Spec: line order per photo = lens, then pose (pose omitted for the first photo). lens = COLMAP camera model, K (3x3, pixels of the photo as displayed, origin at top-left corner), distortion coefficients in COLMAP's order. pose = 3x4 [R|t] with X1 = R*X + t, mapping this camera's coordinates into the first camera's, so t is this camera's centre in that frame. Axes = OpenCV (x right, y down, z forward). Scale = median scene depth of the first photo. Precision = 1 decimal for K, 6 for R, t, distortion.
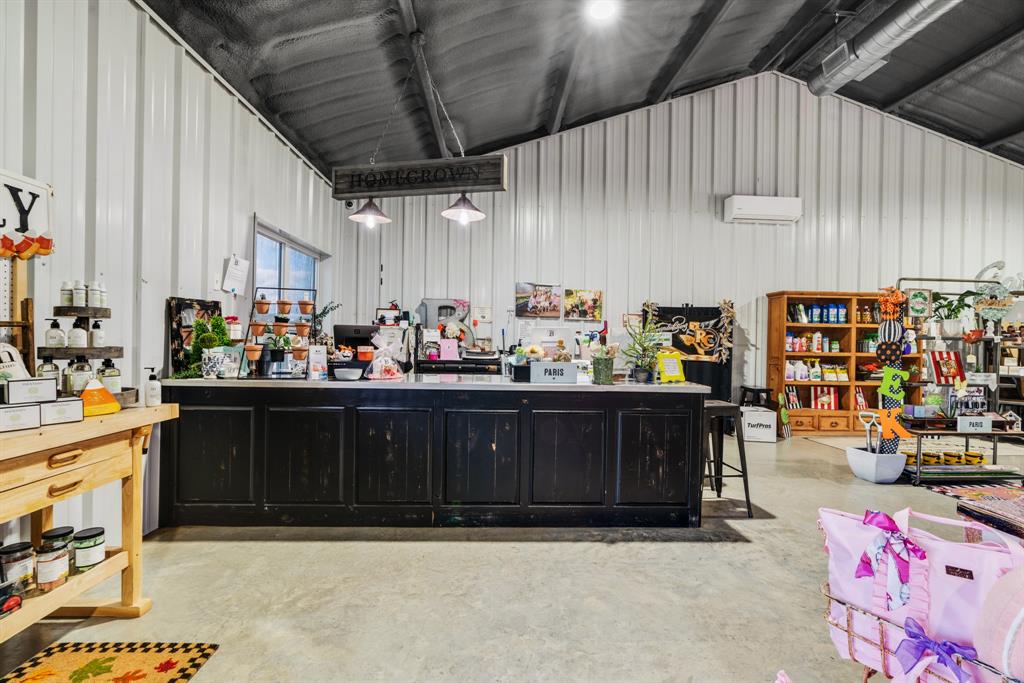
lens RADIAL K [[456.3, 0, 511.4], [0, 456.3, 343.4], [0, 0, 1]] dist [0.001125, 0.000527]
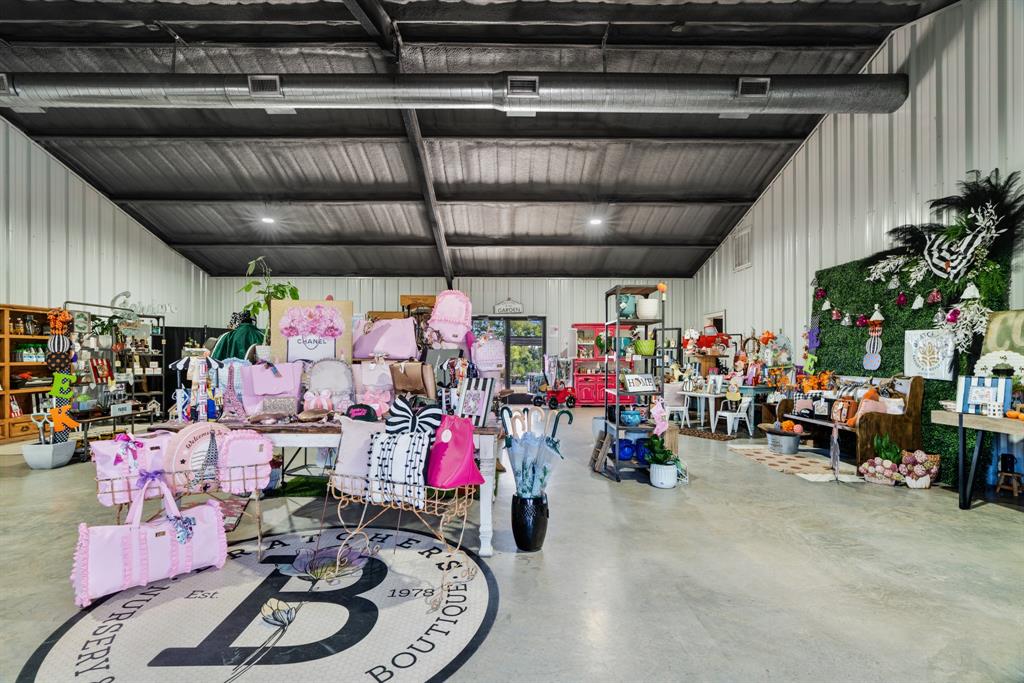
lens RADIAL K [[464.8, 0, 508.0], [0, 464.8, 352.7], [0, 0, 1]] dist [-0.007027, 0.001785]
pose [[0.040953, -0.014118, 0.999061, -0.358087], [0.010111, 0.999855, 0.013715, -0.007028], [-0.999110, 0.009539, 0.041089, -0.252352]]
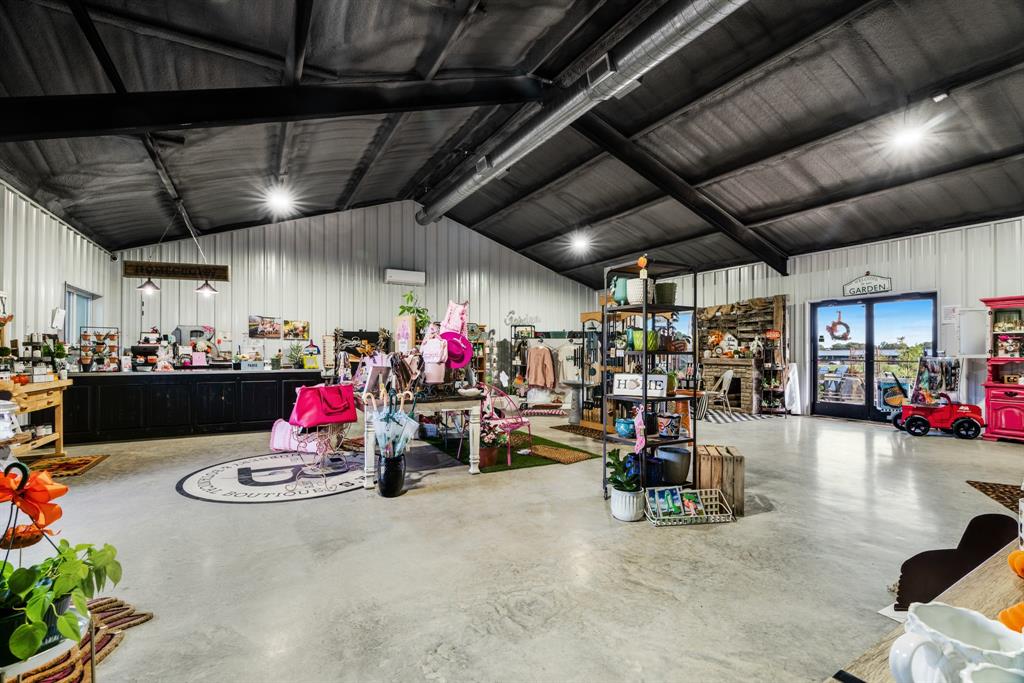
lens RADIAL K [[464.8, 0, 510.5], [0, 464.8, 352.0], [0, 0, 1]] dist [-0.007027, 0.001785]
pose [[0.897283, -0.017465, 0.441109, 0.164837], [0.019747, 0.999805, -0.000584, 0.015913], [-0.441013, 0.009234, 0.897453, -1.224273]]
